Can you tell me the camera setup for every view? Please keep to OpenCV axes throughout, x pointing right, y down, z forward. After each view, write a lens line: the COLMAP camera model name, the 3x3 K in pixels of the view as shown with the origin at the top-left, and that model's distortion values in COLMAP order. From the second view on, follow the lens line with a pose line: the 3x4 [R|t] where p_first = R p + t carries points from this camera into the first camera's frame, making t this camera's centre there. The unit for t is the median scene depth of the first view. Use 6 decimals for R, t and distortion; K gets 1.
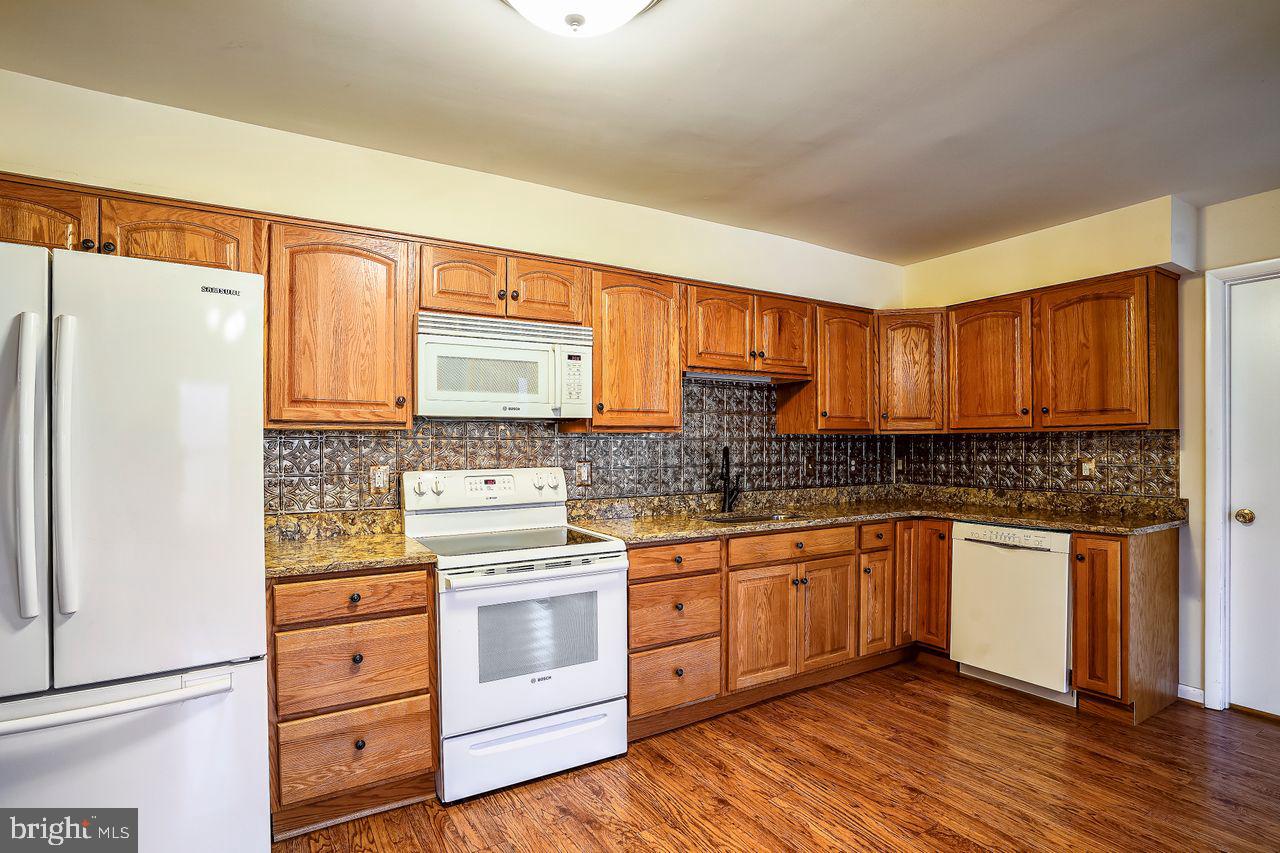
lens RADIAL K [[655.4, 0, 665.9], [0, 655.4, 450.3], [0, 0, 1]] dist [-0.062240, 0.029995]
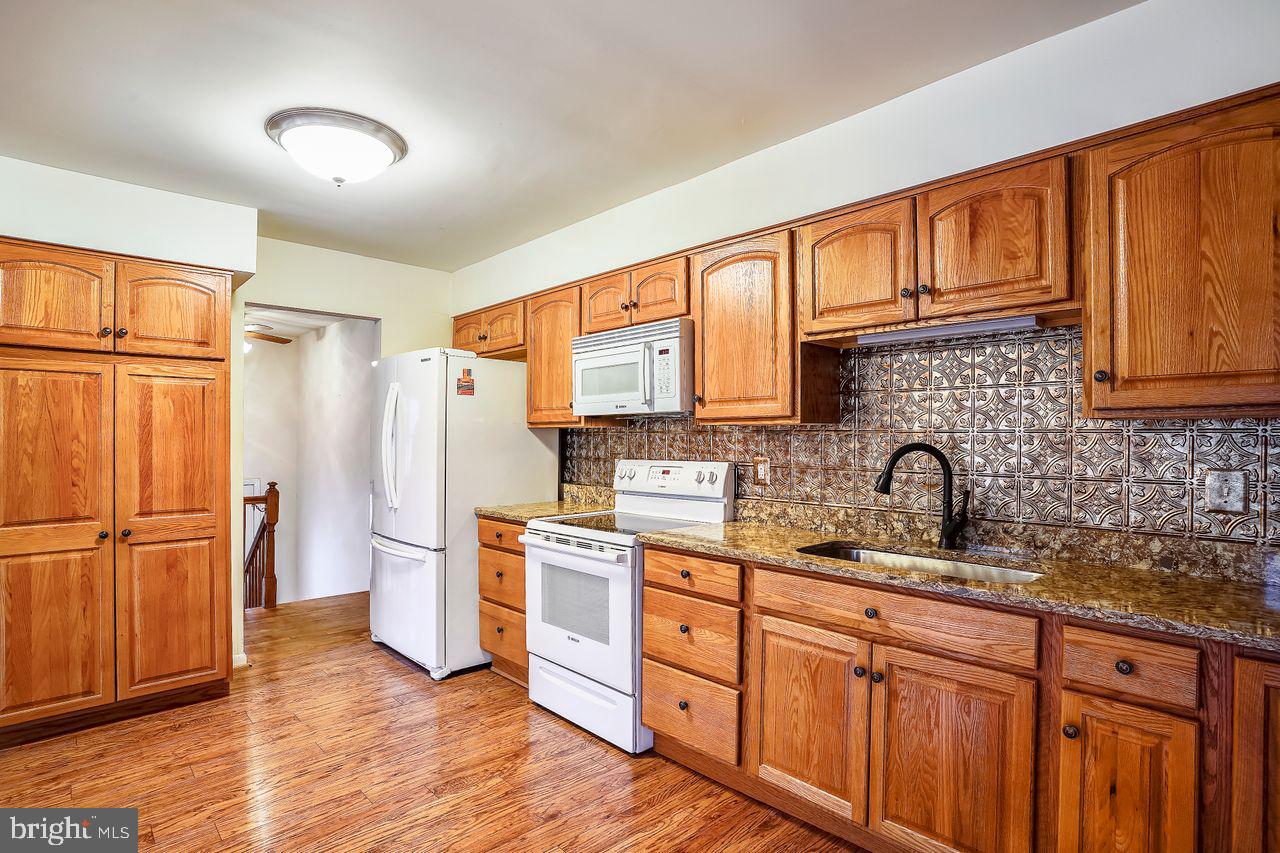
lens RADIAL K [[655.4, 0, 618.4], [0, 655.4, 443.6], [0, 0, 1]] dist [-0.062240, 0.029995]
pose [[0.153425, 0.011979, -0.988088, 0.808440], [-0.012511, 0.999870, 0.010179, -0.009804], [0.988081, 0.010800, 0.153555, 0.745697]]
